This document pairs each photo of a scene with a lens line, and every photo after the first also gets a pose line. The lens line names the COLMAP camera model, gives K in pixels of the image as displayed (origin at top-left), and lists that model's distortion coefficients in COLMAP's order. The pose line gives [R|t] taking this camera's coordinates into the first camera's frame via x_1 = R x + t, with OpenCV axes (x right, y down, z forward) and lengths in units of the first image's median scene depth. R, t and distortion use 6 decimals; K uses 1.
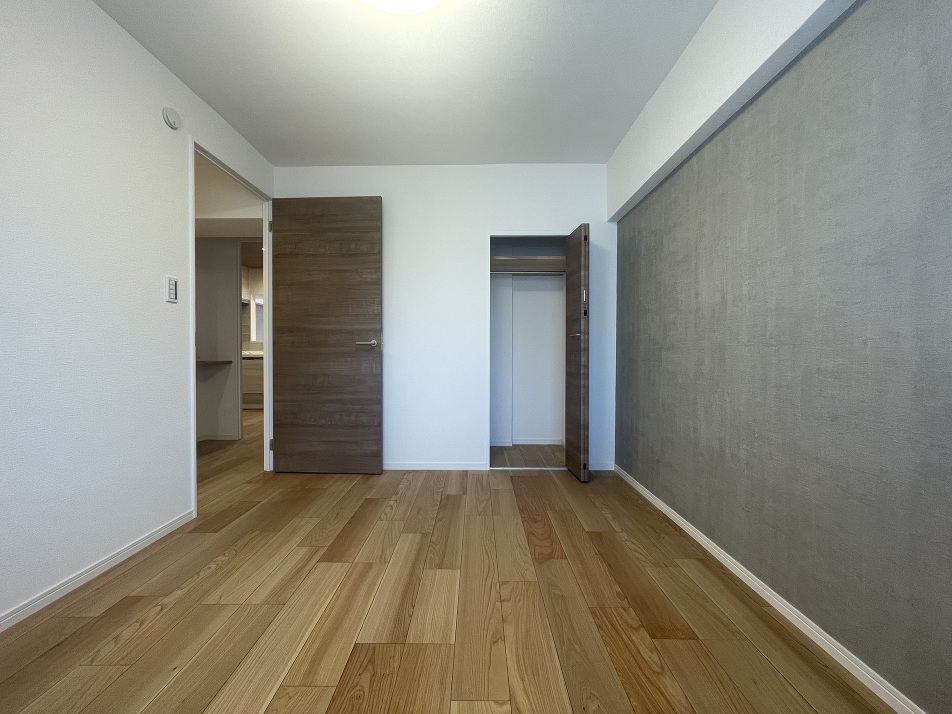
lens RADIAL K [[384.3, 0, 471.5], [0, 384.3, 354.1], [0, 0, 1]] dist [-0.000587, -0.000537]
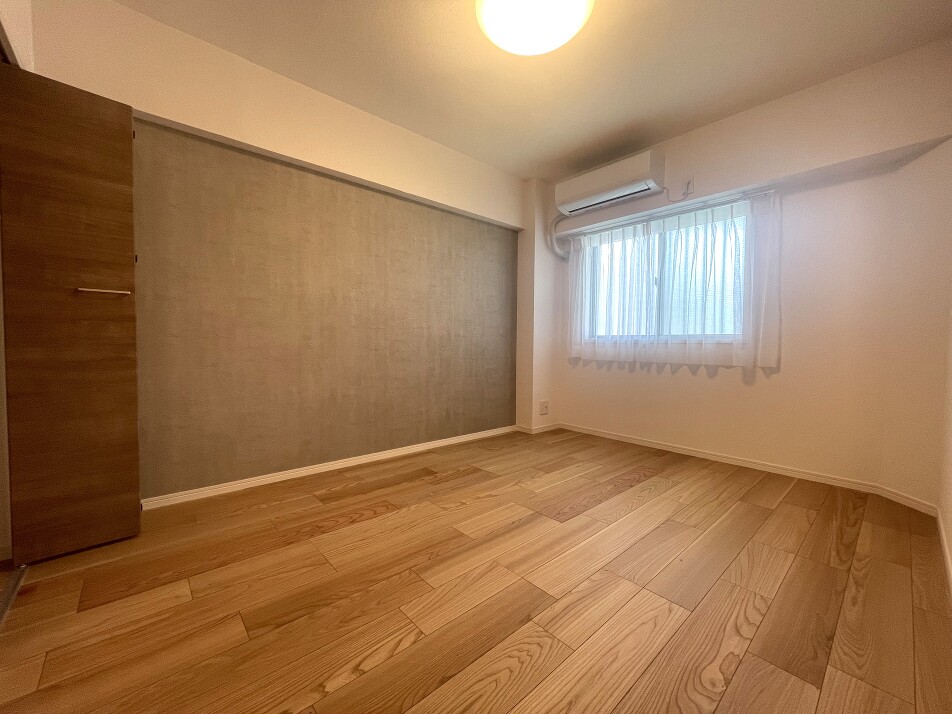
lens RADIAL K [[384.3, 0, 479.2], [0, 384.3, 356.3], [0, 0, 1]] dist [-0.000587, -0.000537]
pose [[-0.681628, -0.034297, 0.730895, -0.830921], [-0.006586, 0.999148, 0.040743, 0.029603], [-0.731670, 0.022957, -0.681273, 1.612922]]
